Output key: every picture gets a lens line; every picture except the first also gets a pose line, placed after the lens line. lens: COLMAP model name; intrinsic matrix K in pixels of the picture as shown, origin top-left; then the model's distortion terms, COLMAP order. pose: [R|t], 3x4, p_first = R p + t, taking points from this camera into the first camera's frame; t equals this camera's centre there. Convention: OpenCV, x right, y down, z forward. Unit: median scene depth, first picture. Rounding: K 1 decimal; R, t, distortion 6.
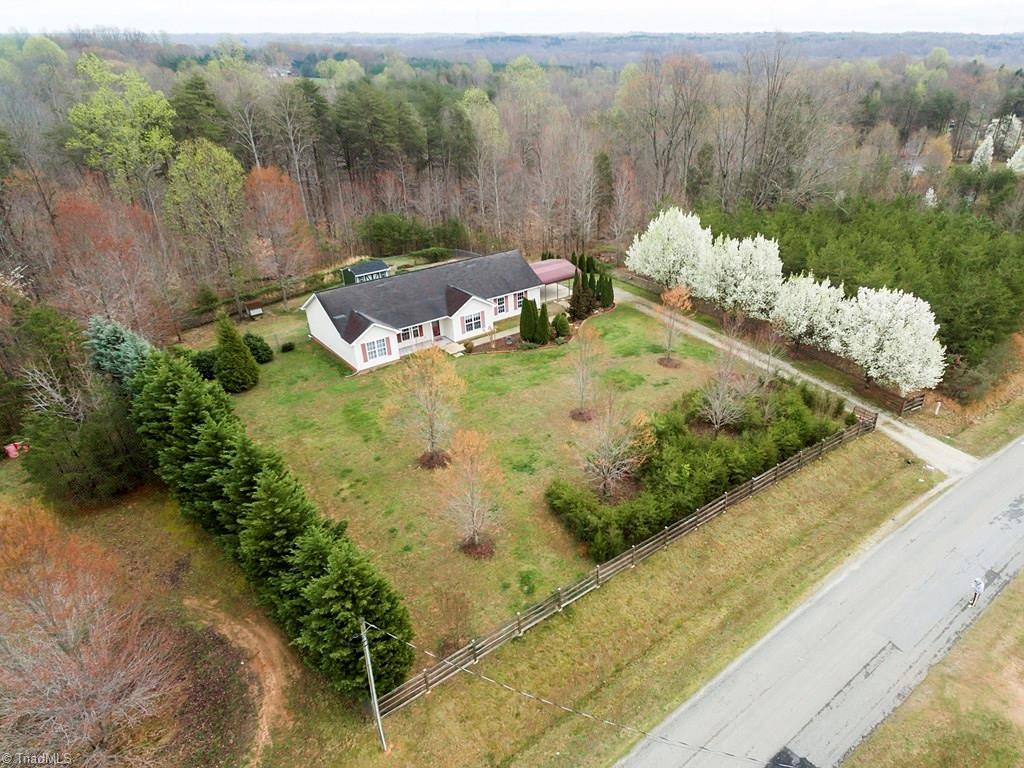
lens RADIAL K [[652.4, 0, 580.6], [0, 652.4, 430.4], [0, 0, 1]] dist [-0.004996, -0.000403]
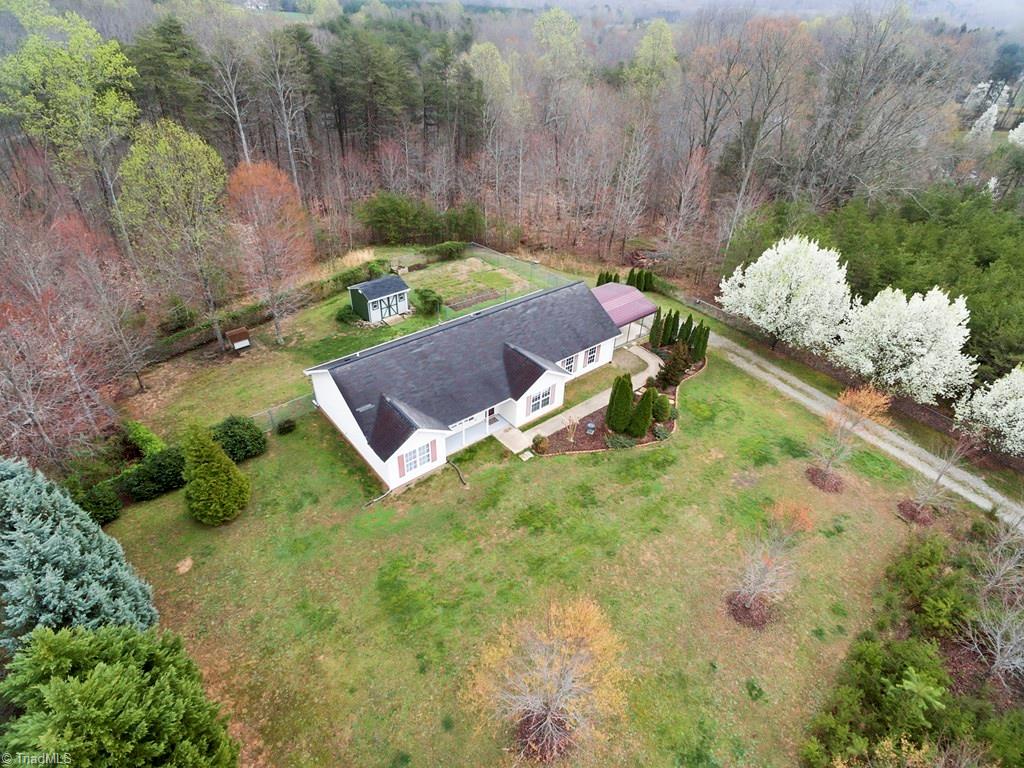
lens RADIAL K [[560.7, 0, 508.2], [0, 560.7, 382.3], [0, 0, 1]] dist [0.004799, 0.000402]
pose [[0.999090, 0.041848, -0.008198, -0.183891], [-0.041089, 0.996148, 0.077461, -0.216915], [0.011408, -0.077054, 0.996962, 0.353524]]
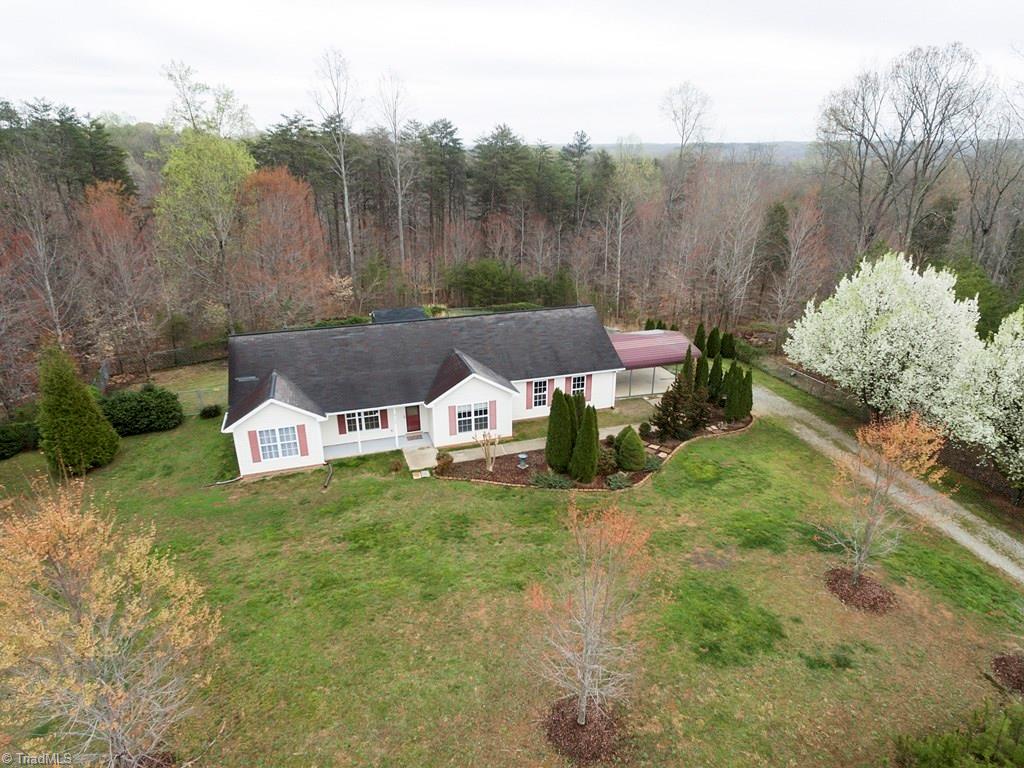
lens RADIAL K [[602.8, 0, 514.8], [0, 602.8, 378.5], [0, 0, 1]] dist [-0.002559, 0.002239]
pose [[0.922914, 0.131031, -0.362023, 0.050336], [-0.193118, 0.971010, -0.140874, -0.123419], [0.333069, 0.199927, 0.921463, 0.489196]]
